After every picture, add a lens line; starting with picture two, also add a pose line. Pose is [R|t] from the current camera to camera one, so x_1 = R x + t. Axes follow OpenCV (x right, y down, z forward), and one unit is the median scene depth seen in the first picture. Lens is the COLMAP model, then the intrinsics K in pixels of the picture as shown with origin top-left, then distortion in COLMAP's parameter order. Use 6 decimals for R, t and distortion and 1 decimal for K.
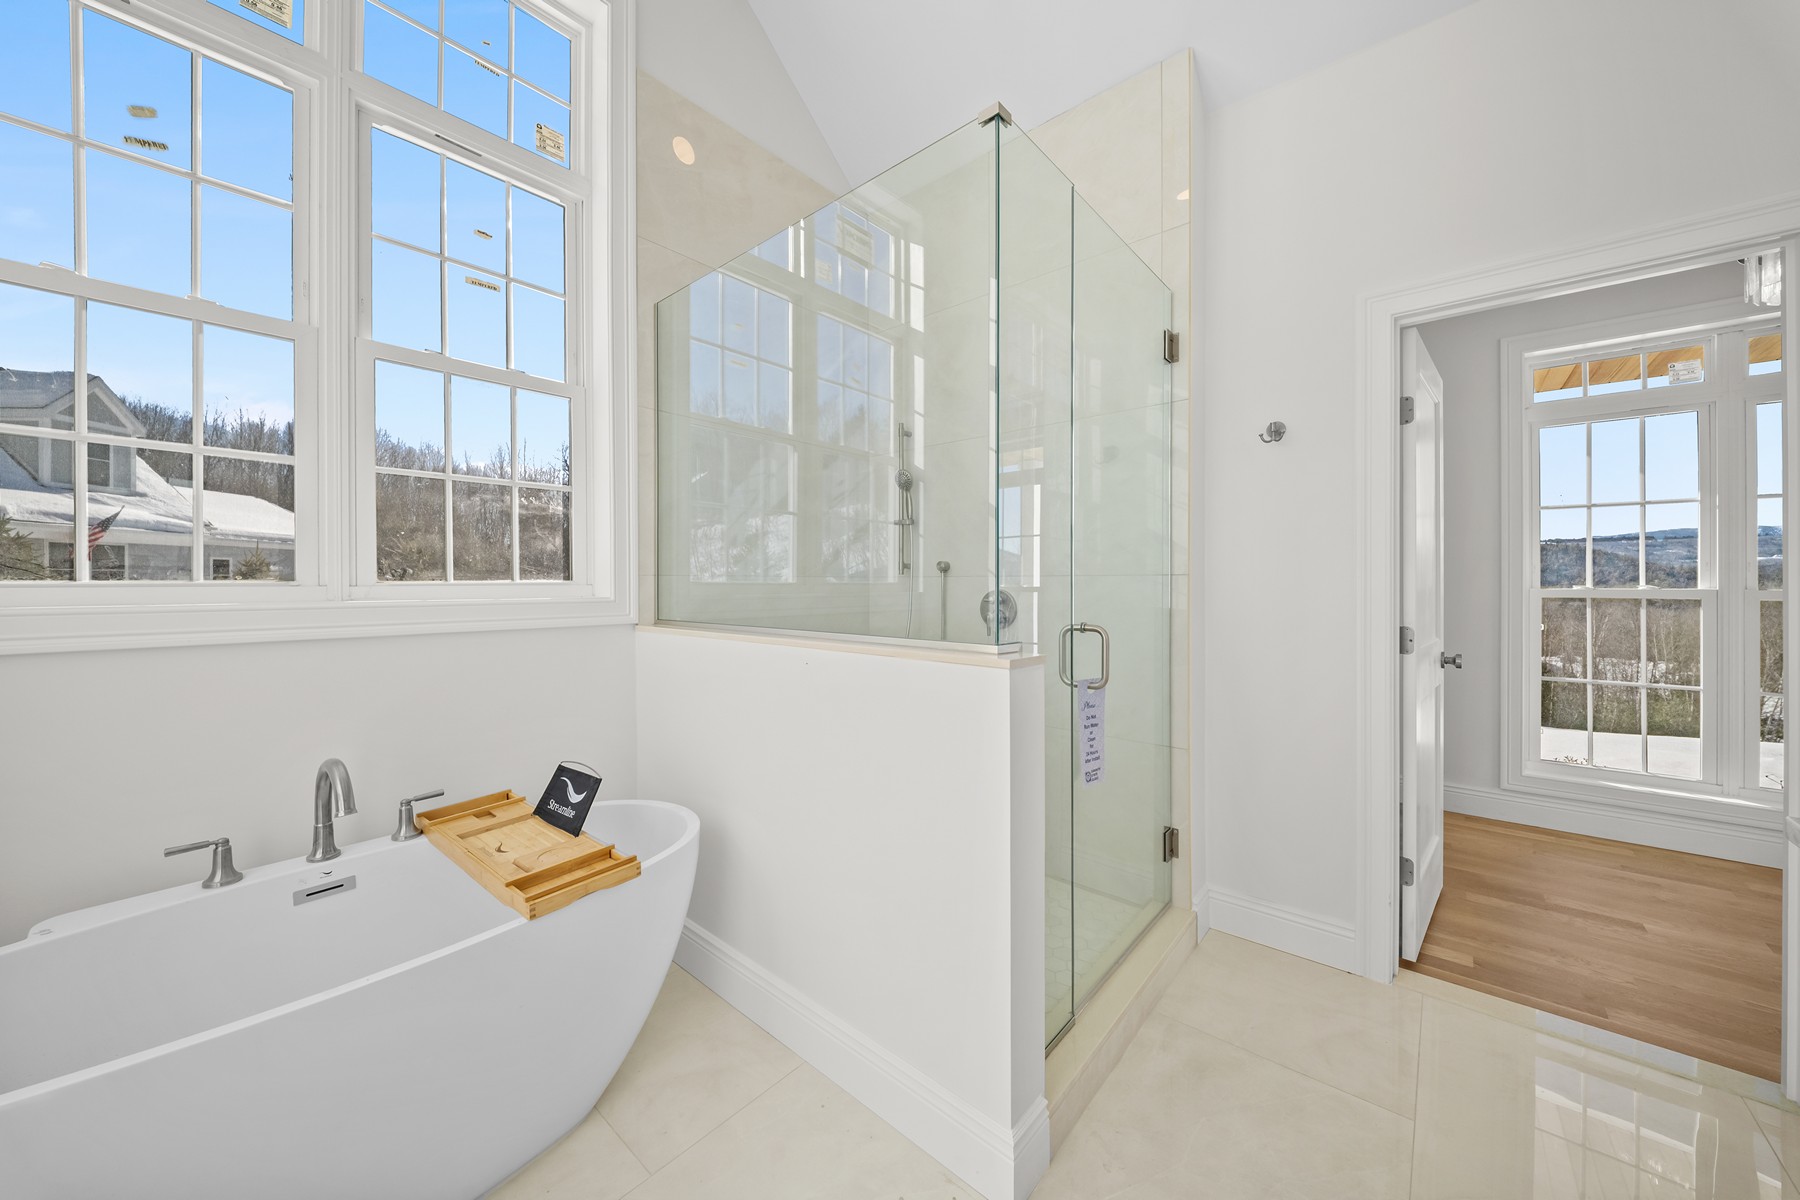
lens RADIAL K [[630.7, 0, 895.7], [0, 630.7, 599.7], [0, 0, 1]] dist [0.002296, -0.003737]
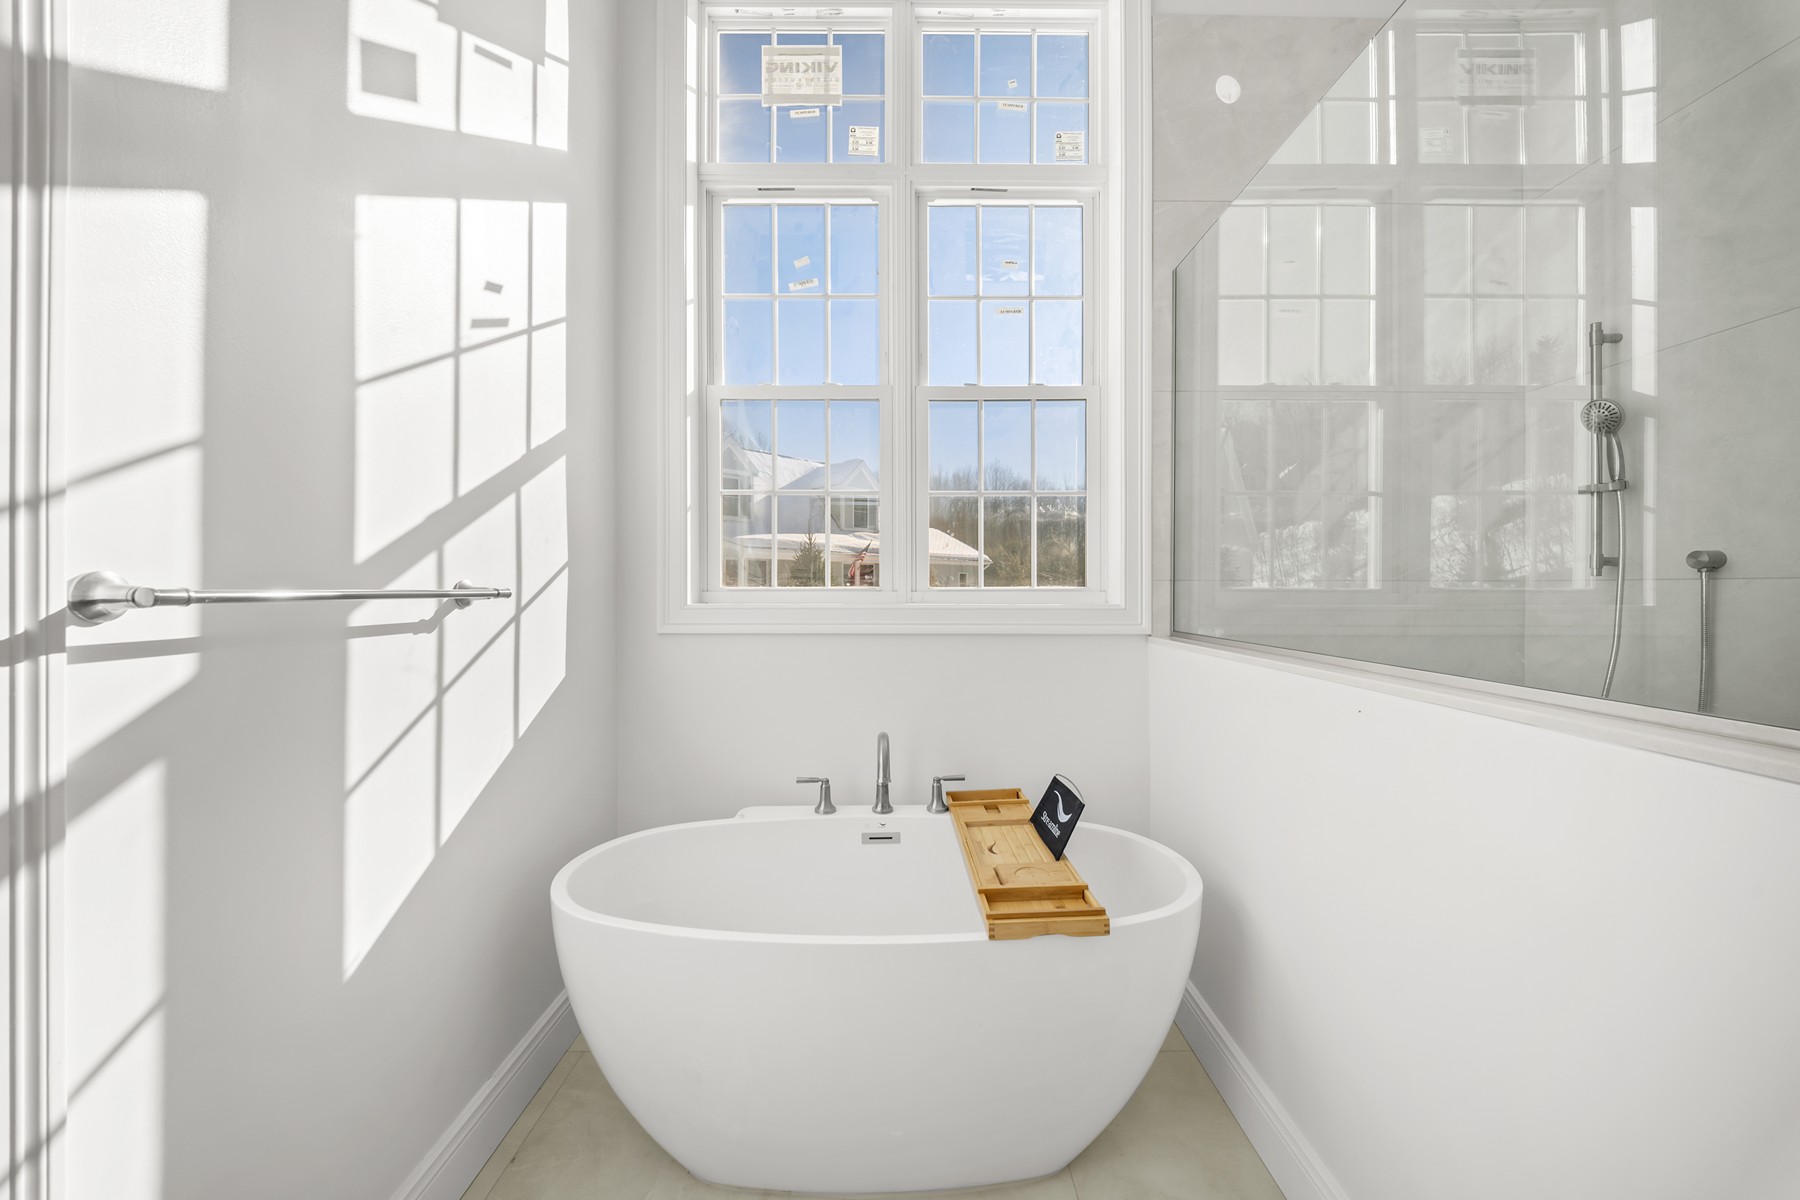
lens RADIAL K [[630.7, 0, 895.8], [0, 630.7, 593.7], [0, 0, 1]] dist [0.002296, -0.003737]
pose [[0.659705, 0.007835, -0.751483, 0.025555], [-0.021893, 0.999722, -0.008796, -0.004261], [0.751205, 0.022255, 0.659693, 0.141950]]
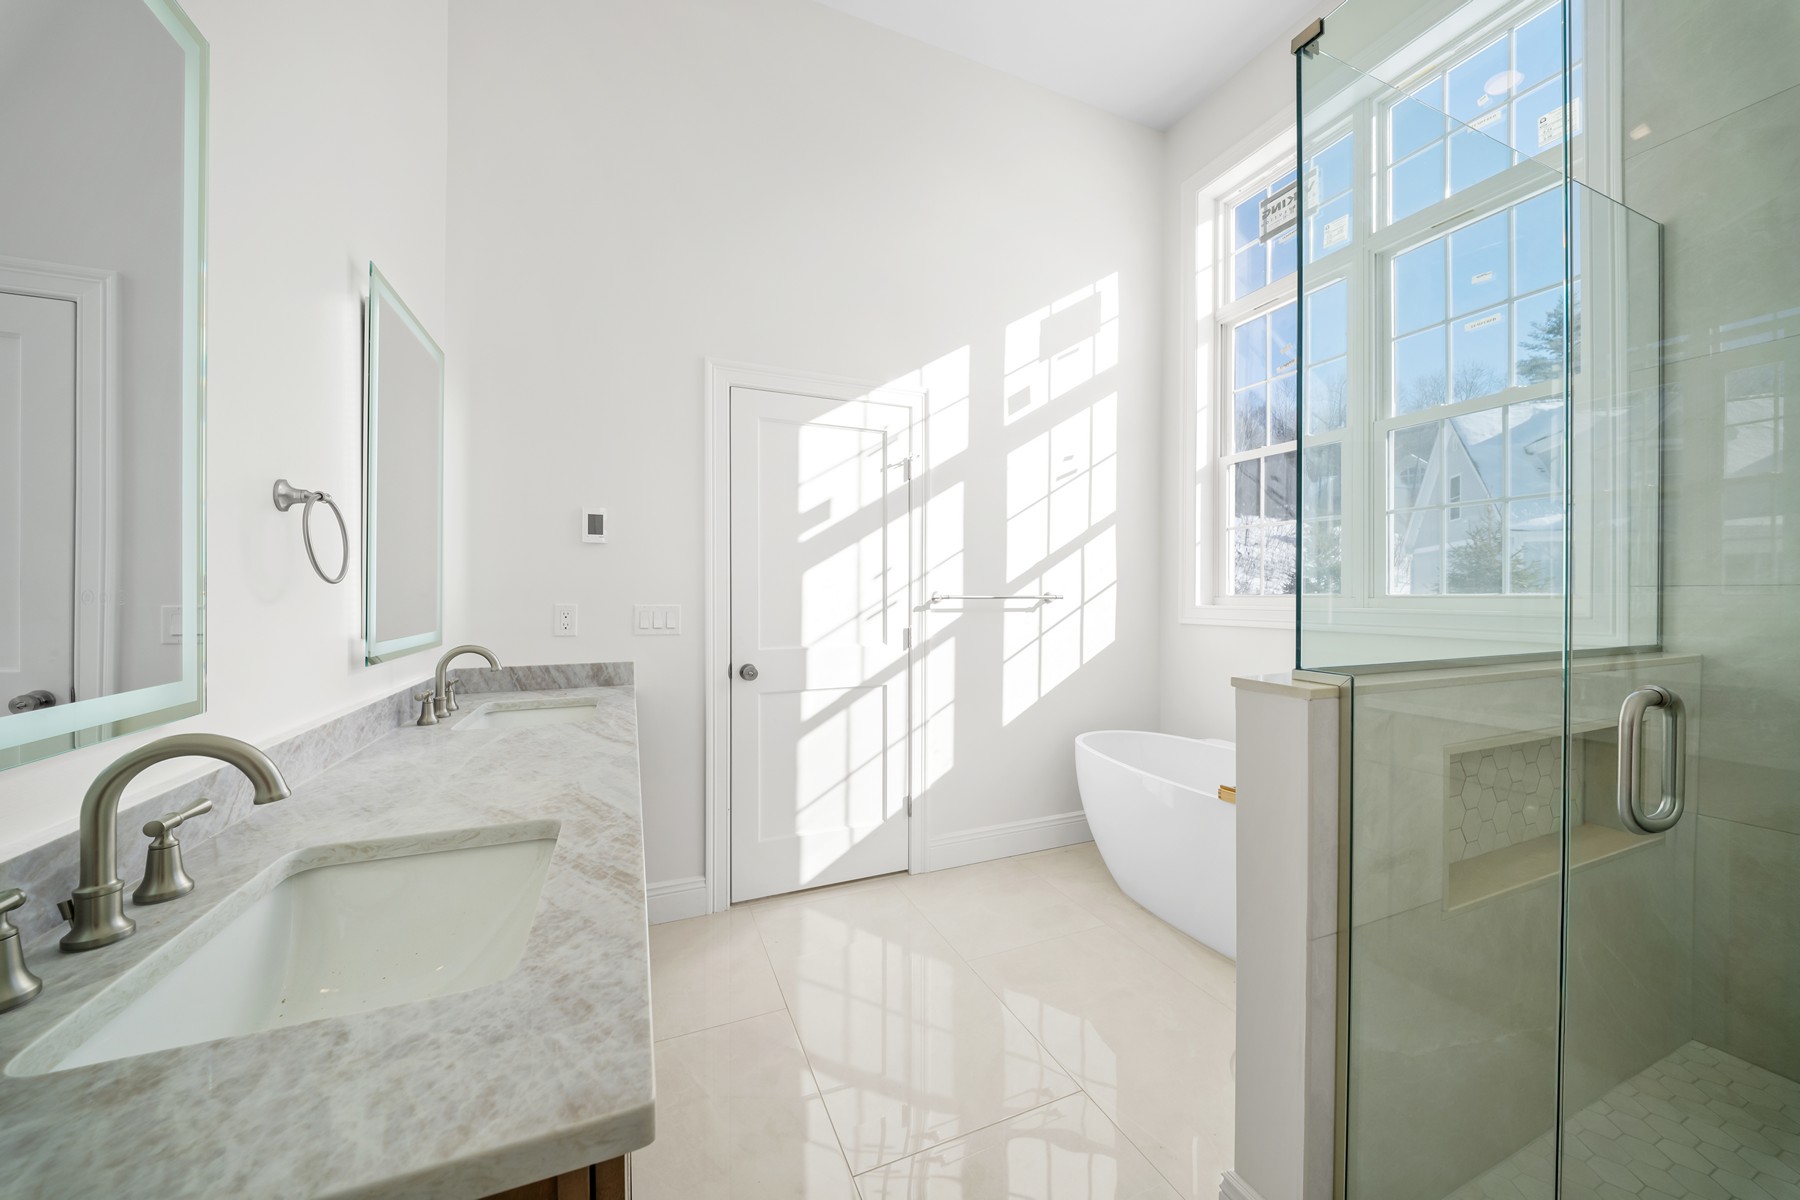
lens RADIAL K [[630.7, 0, 900.4], [0, 630.7, 587.0], [0, 0, 1]] dist [0.002296, -0.003737]
pose [[-0.447095, -0.000369, -0.894486, 0.671575], [-0.026302, 0.999573, 0.012735, -0.029710], [0.894100, 0.029220, -0.446914, 0.533904]]
